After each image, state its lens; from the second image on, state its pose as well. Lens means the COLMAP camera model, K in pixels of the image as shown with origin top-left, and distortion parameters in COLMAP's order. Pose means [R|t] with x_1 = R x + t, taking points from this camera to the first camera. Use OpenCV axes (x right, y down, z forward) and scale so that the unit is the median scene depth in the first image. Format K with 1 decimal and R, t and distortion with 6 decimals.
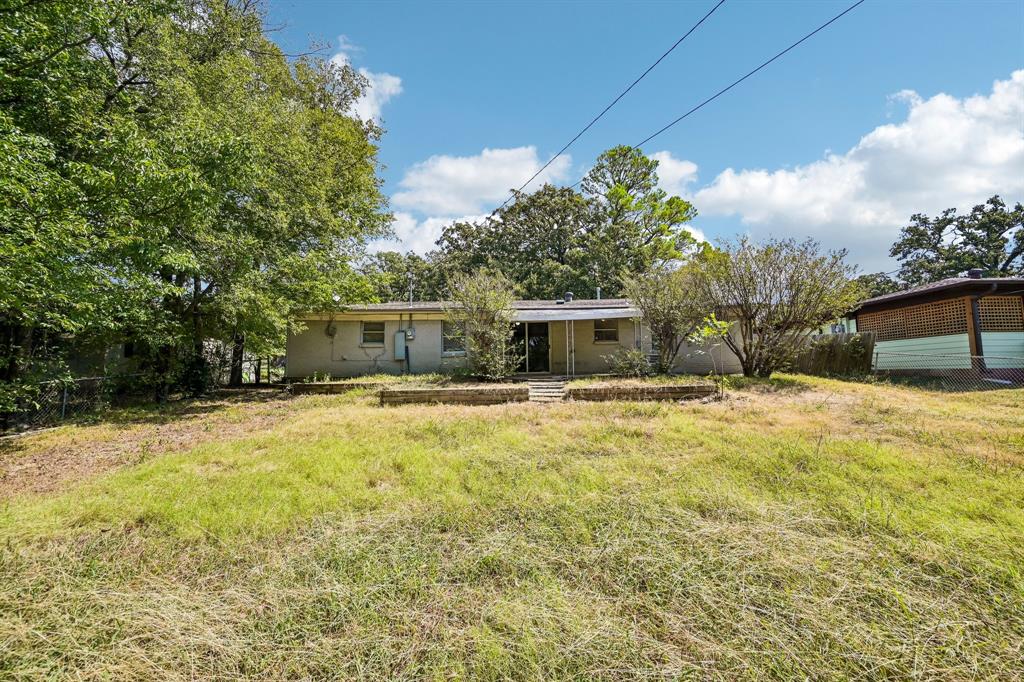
lens RADIAL K [[403.4, 0, 510.7], [0, 403.4, 339.1], [0, 0, 1]] dist [-0.001260, 0.000315]
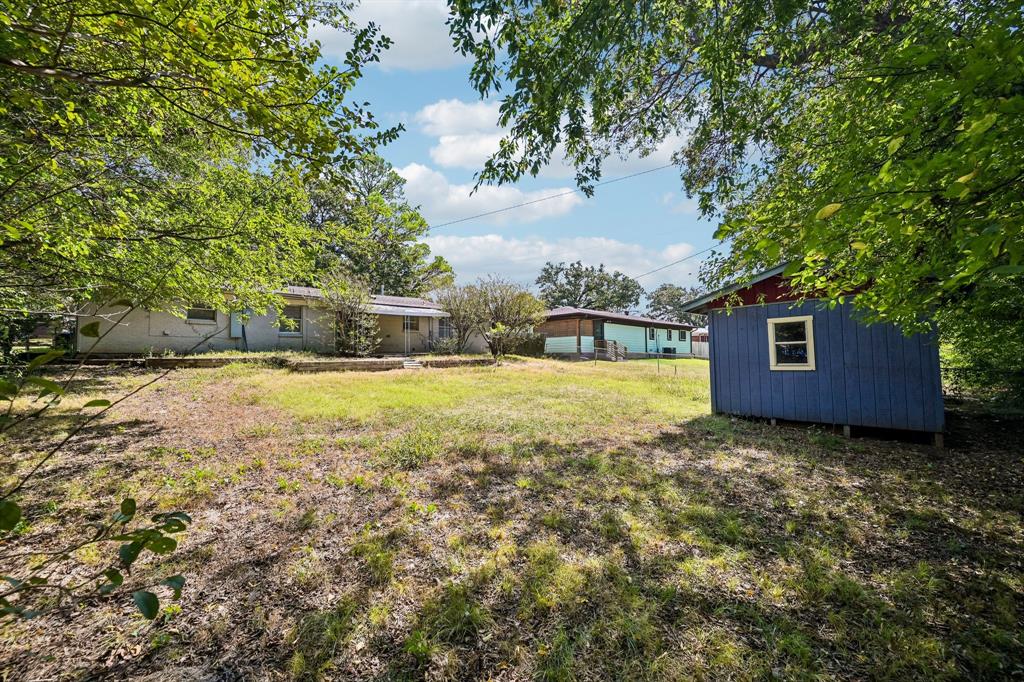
lens RADIAL K [[403.4, 0, 512.7], [0, 403.4, 345.5], [0, 0, 1]] dist [-0.001260, 0.000315]
pose [[0.728615, 0.025180, 0.684461, -0.468609], [-0.063218, 0.997531, 0.030599, -0.006849], [-0.682000, -0.065565, 0.728407, -0.279627]]
